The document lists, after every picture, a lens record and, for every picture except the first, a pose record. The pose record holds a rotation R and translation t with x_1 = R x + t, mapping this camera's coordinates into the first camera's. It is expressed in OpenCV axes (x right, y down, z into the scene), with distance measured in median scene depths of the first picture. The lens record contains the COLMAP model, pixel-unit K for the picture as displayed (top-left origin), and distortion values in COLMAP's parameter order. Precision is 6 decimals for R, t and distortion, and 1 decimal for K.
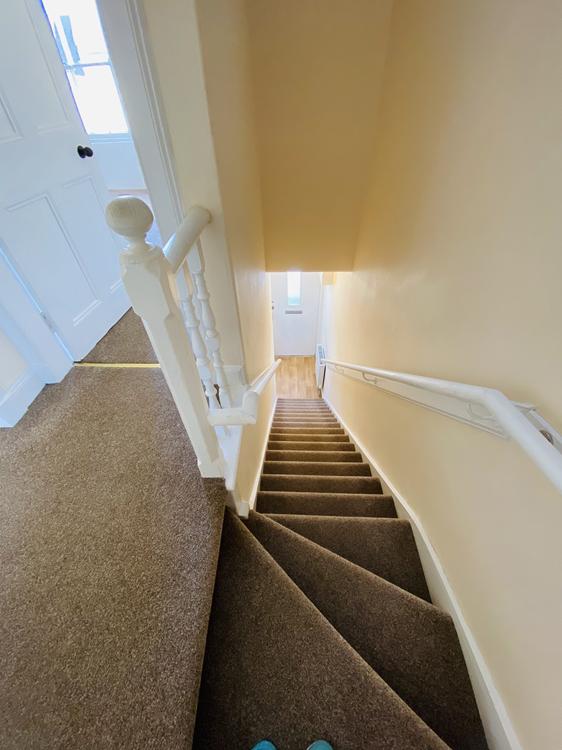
lens RADIAL K [[301.1, 0, 281.0], [0, 301.1, 375.0], [0, 0, 1]] dist [0.019290, -0.021367]
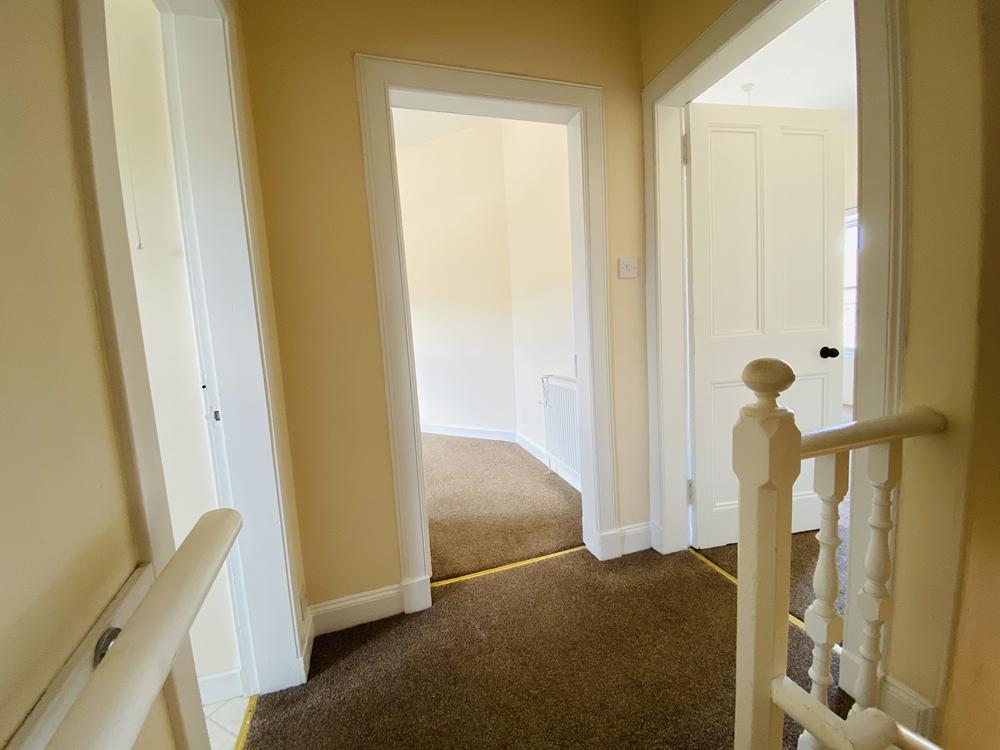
lens RADIAL K [[401.5, 0, 501.7], [0, 401.5, 371.0], [0, 0, 1]] dist [0.019290, -0.021367]
pose [[0.314726, 0.089076, -0.944994, 0.201574], [-0.627504, 0.766513, -0.136735, 0.083061], [0.712170, 0.636021, 0.297138, -0.011702]]
